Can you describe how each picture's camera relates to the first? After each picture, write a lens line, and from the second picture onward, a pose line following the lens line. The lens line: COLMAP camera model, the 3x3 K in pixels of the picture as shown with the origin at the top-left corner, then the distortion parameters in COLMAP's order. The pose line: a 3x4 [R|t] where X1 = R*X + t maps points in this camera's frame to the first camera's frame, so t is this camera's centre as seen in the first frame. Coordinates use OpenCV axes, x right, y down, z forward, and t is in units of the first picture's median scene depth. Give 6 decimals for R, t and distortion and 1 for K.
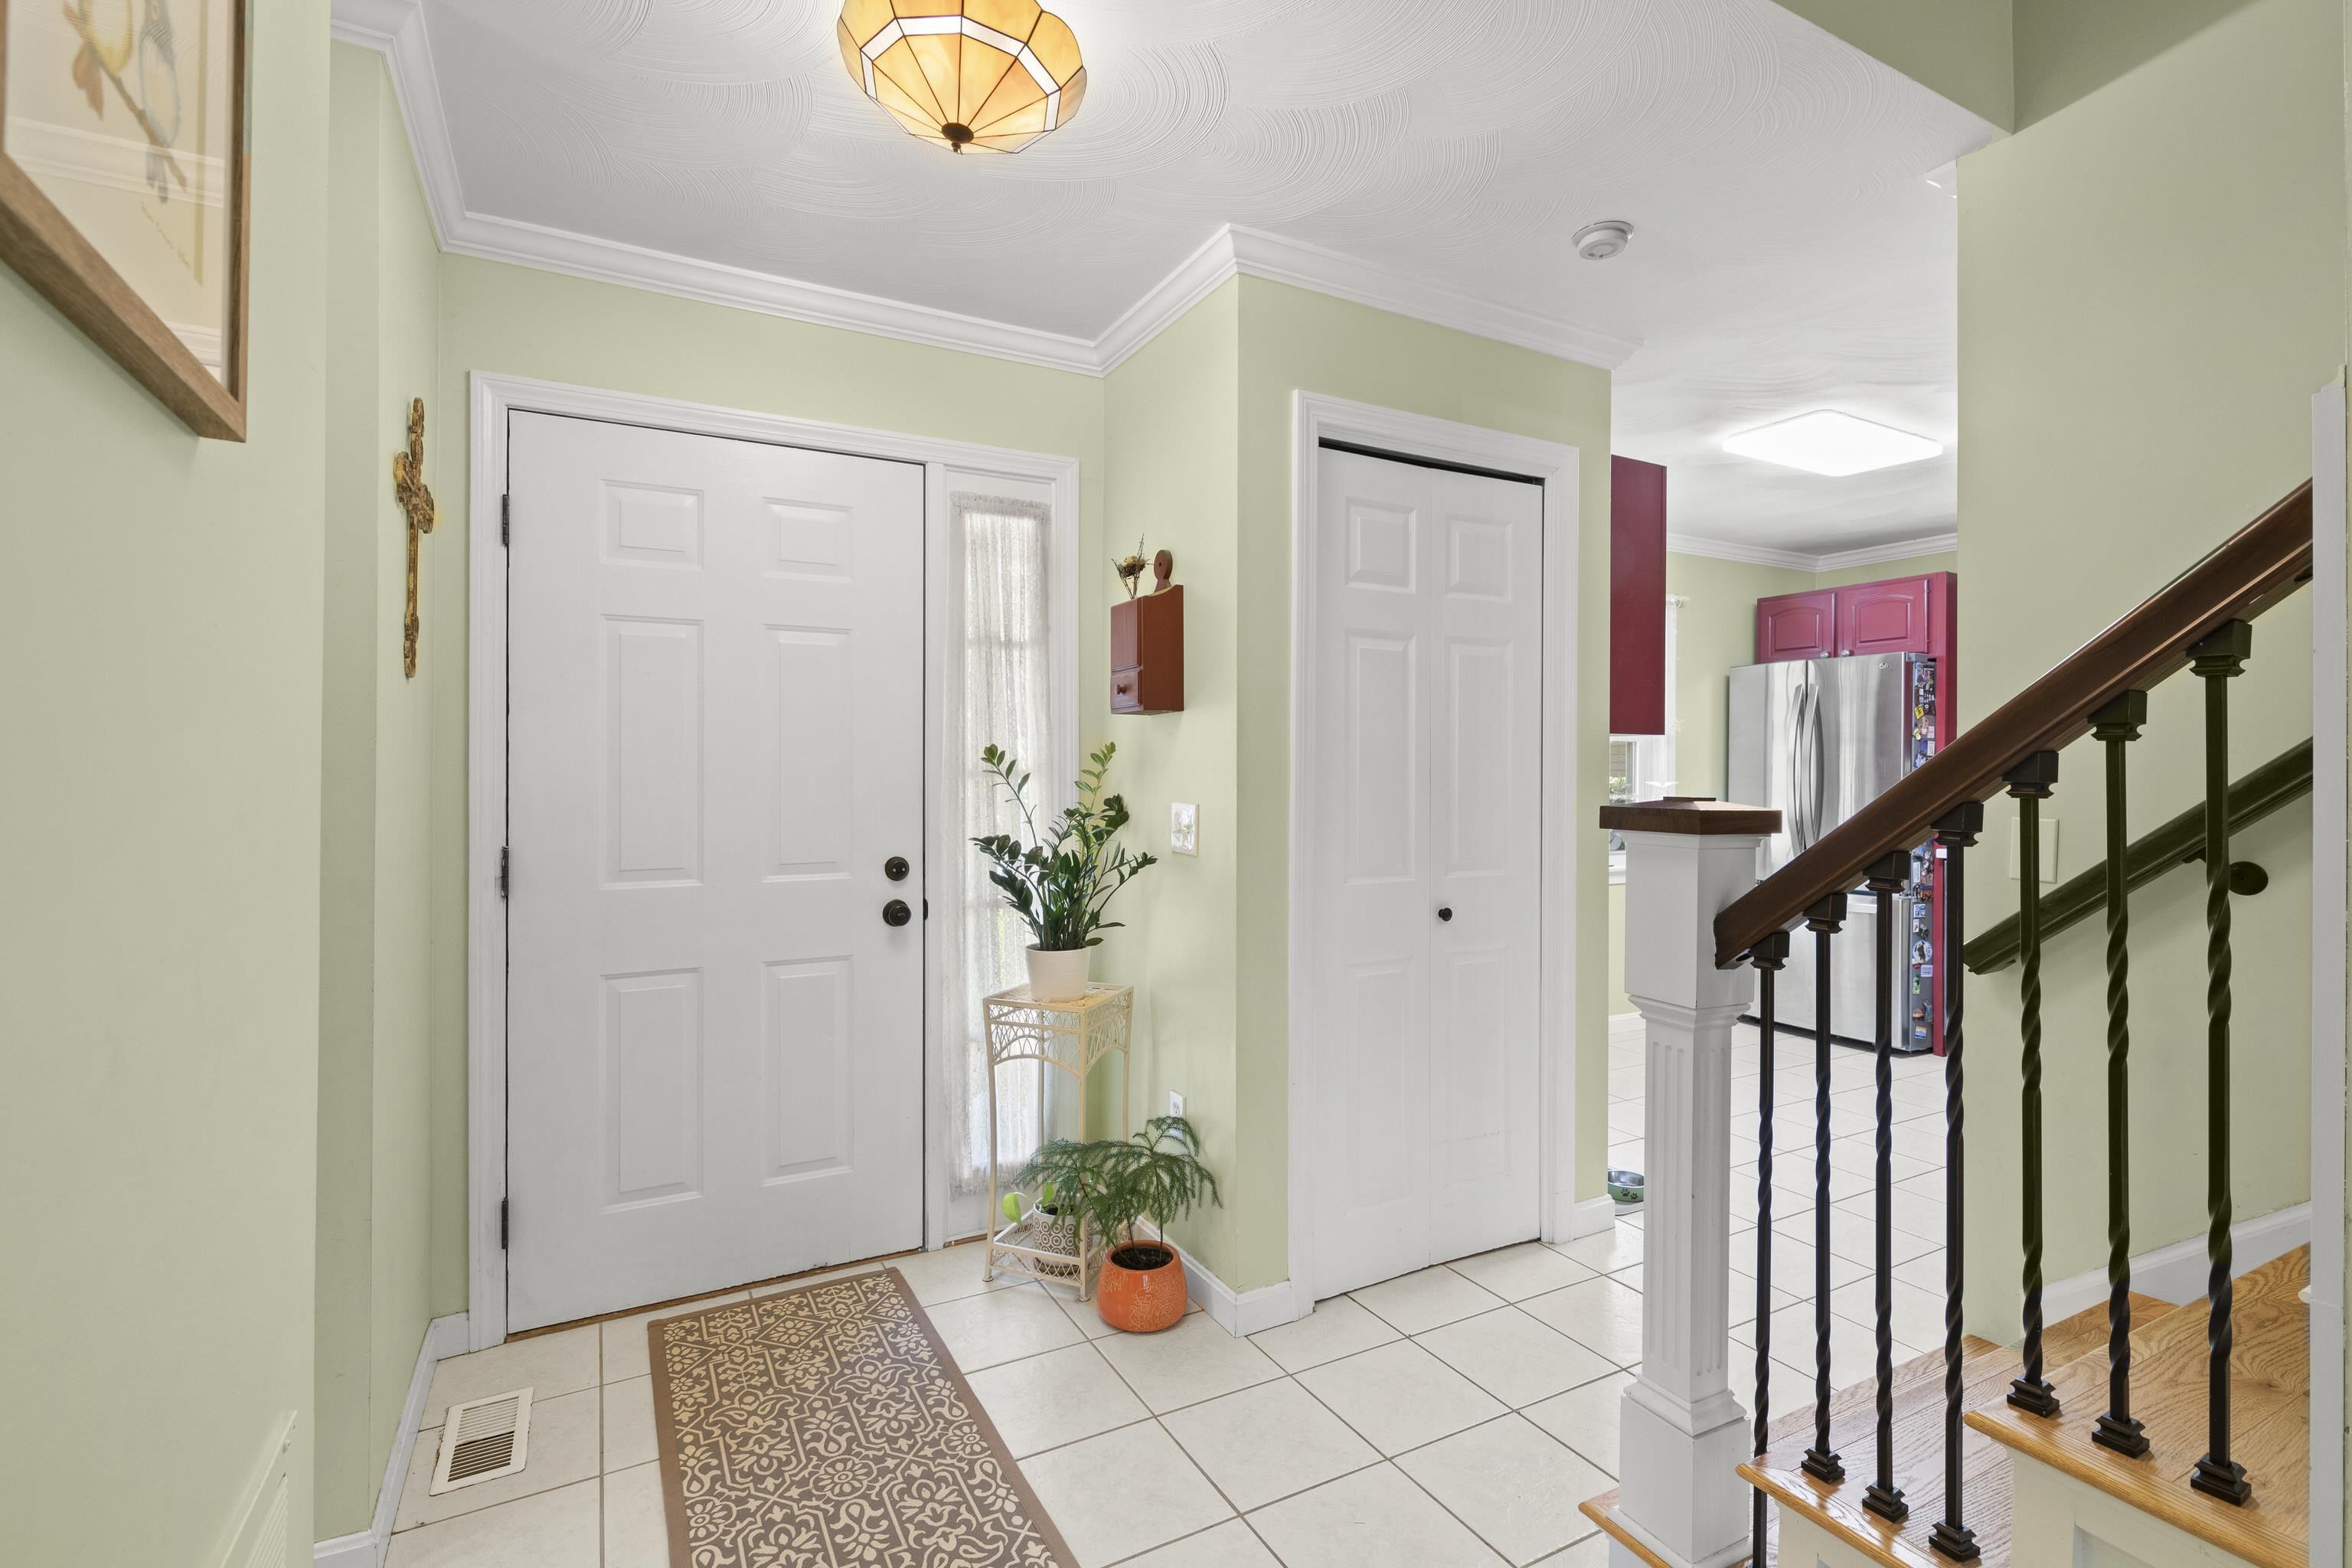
lens RADIAL K [[1070.7, 0, 1173.7], [0, 1070.7, 771.2], [0, 0, 1]] dist [-0.004225, -0.000610]
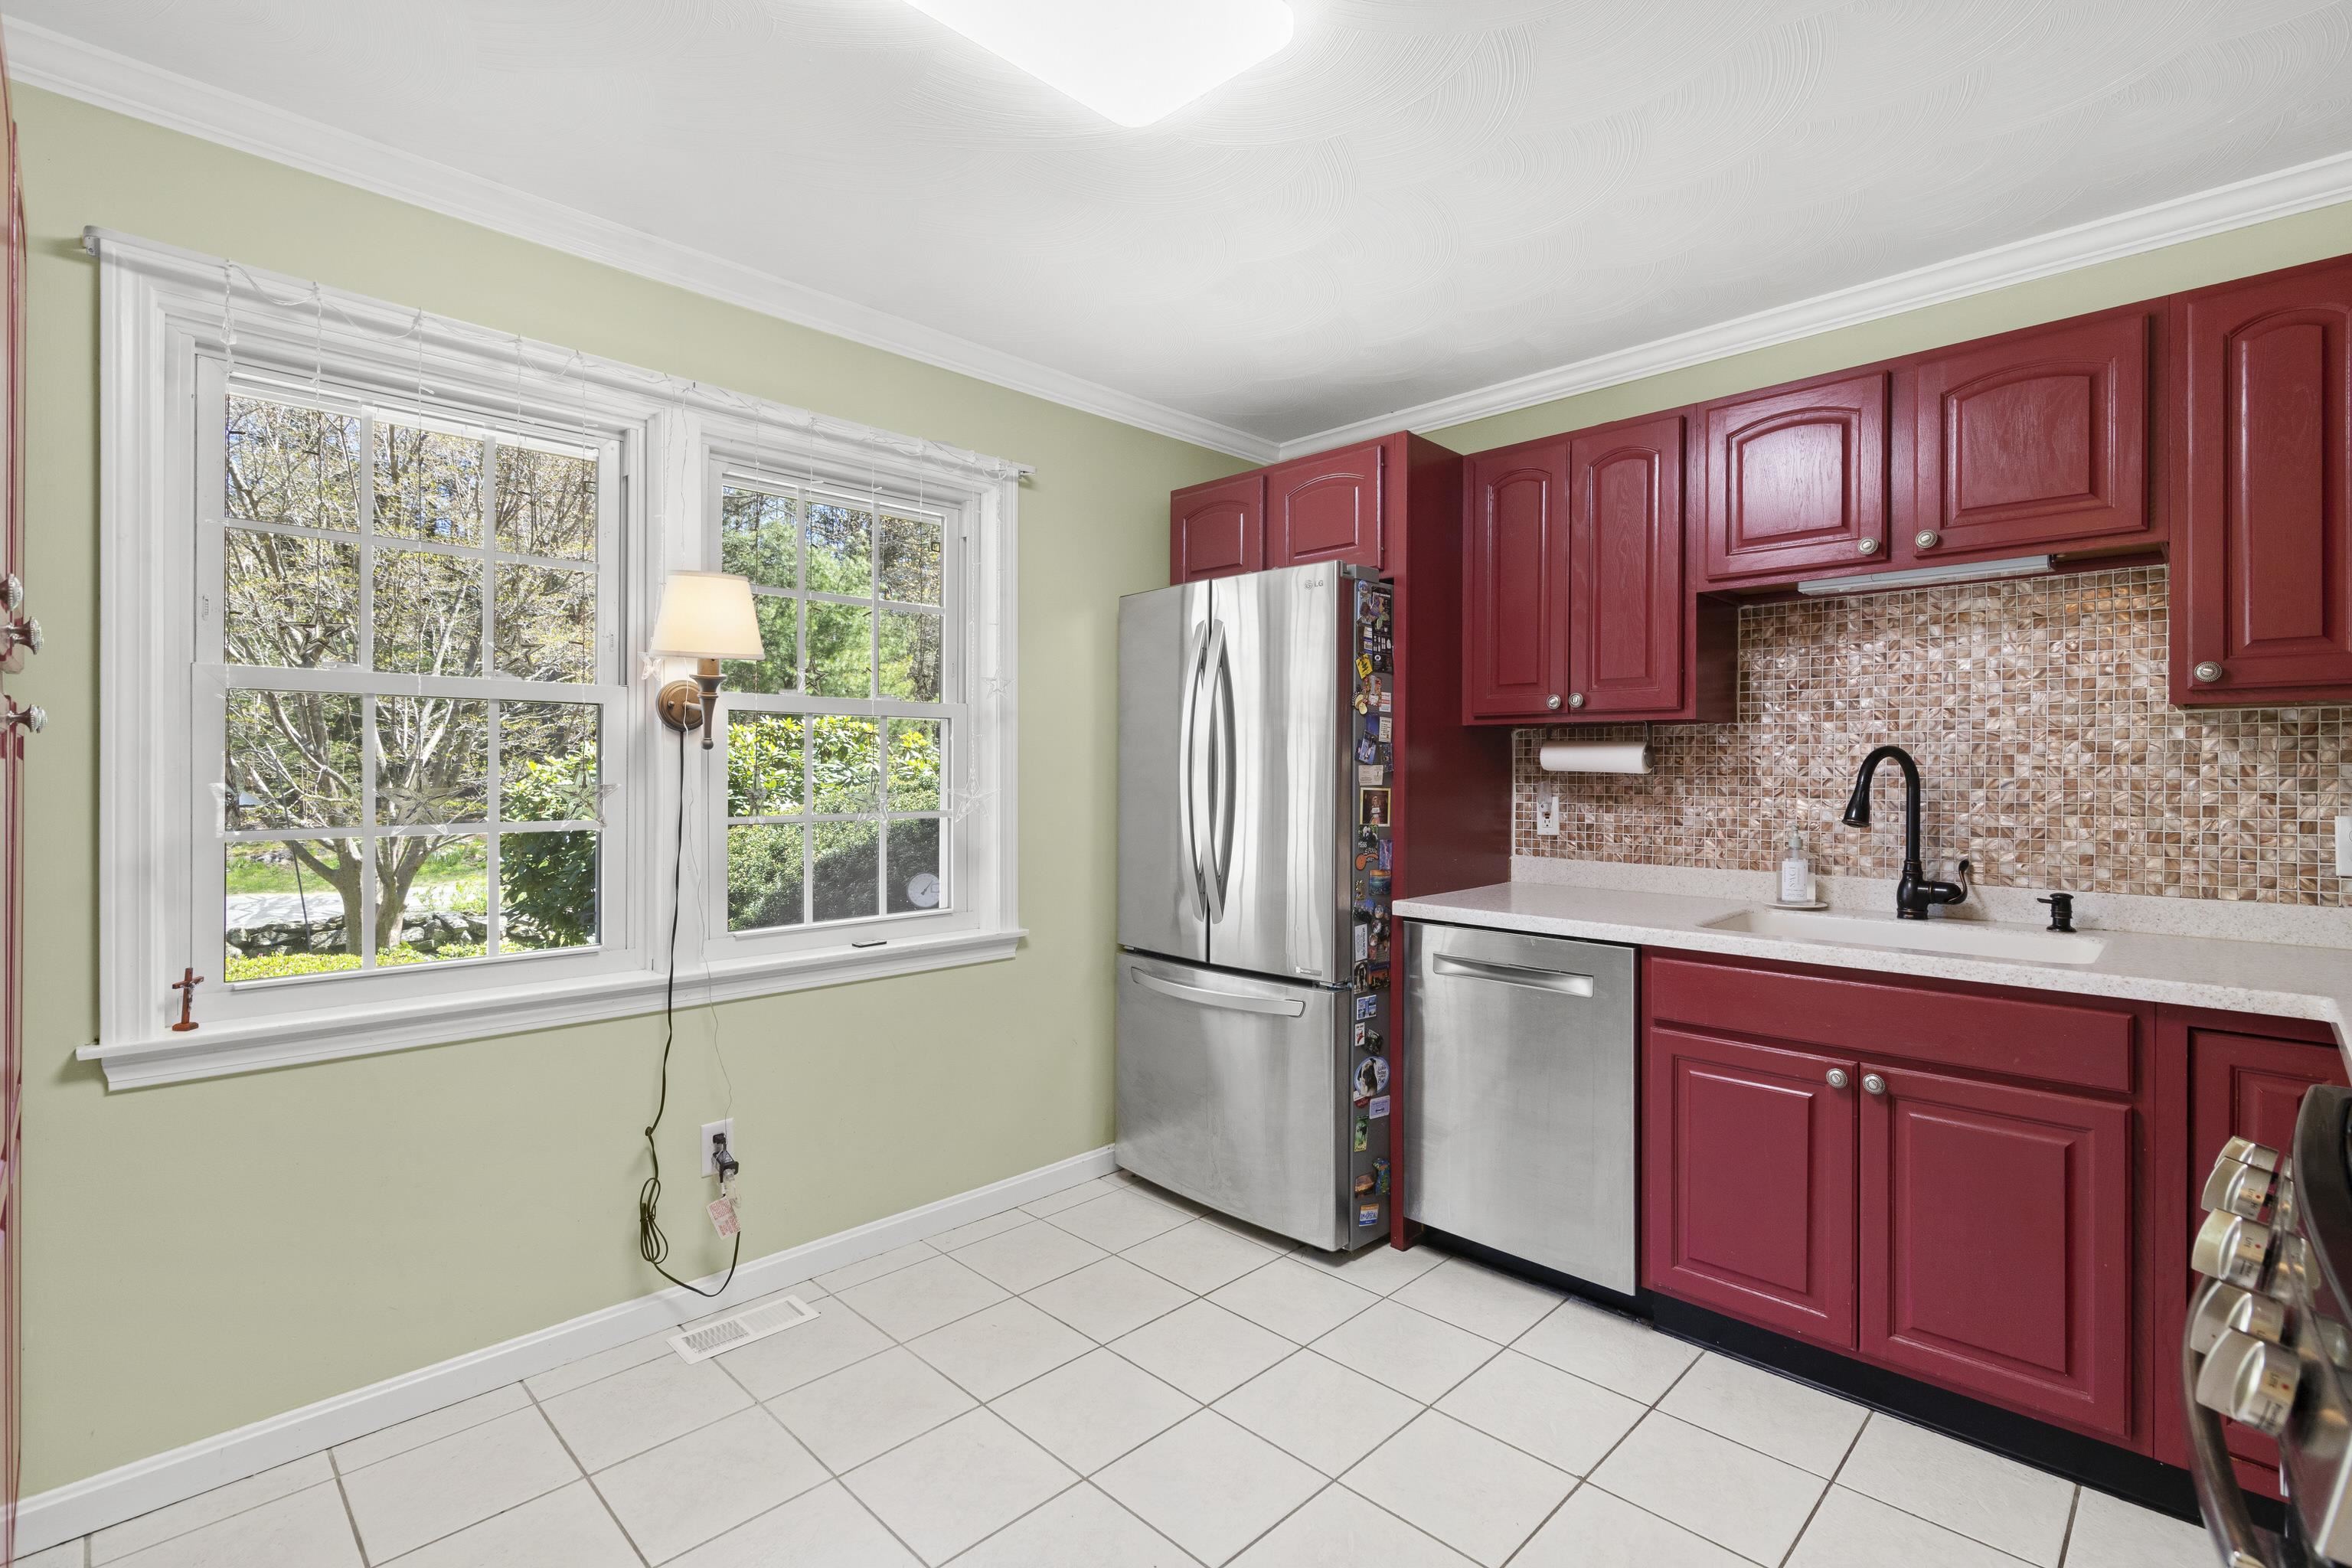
lens RADIAL K [[1070.7, 0, 1165.7], [0, 1070.7, 786.2], [0, 0, 1]] dist [-0.004225, -0.000610]
pose [[0.954834, -0.007176, 0.297052, 0.419630], [0.005535, 0.999964, 0.006365, 0.005591], [-0.297087, -0.004433, 0.954840, 0.473793]]
